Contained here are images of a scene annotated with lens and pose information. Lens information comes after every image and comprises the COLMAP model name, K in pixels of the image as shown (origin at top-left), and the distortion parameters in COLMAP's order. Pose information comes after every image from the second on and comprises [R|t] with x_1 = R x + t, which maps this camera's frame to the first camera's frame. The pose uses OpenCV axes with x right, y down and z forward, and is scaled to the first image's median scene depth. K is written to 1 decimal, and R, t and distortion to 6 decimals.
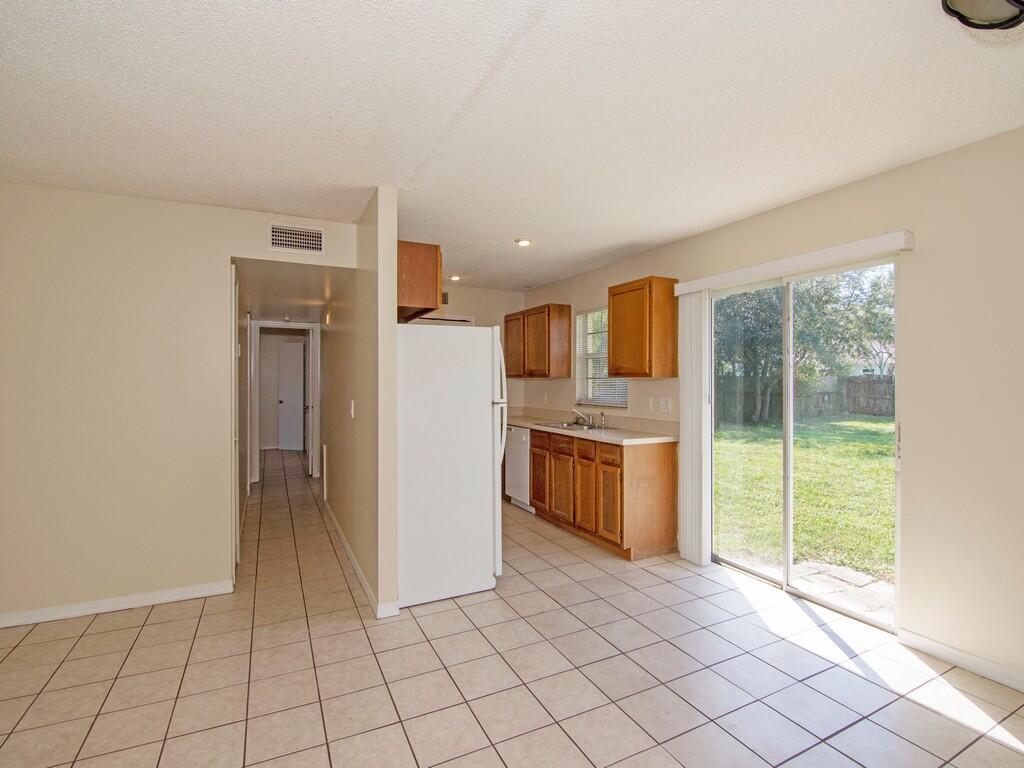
lens RADIAL K [[489.7, 0, 516.0], [0, 489.7, 385.1], [0, 0, 1]] dist [-0.019184, -0.005651]
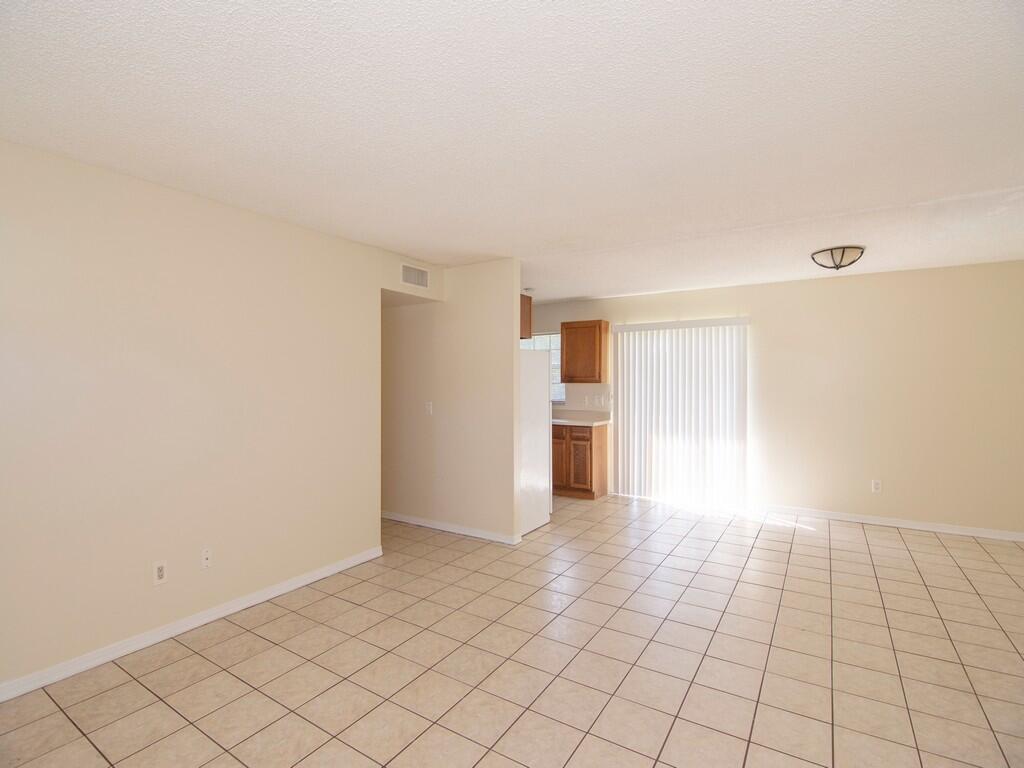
lens RADIAL K [[489.7, 0, 515.4], [0, 489.7, 379.1], [0, 0, 1]] dist [-0.019184, -0.005651]
pose [[0.856320, 0.005186, 0.516419, -0.798611], [0.006346, 0.999768, -0.020563, 0.002227], [-0.516406, 0.020886, 0.856089, -0.221973]]
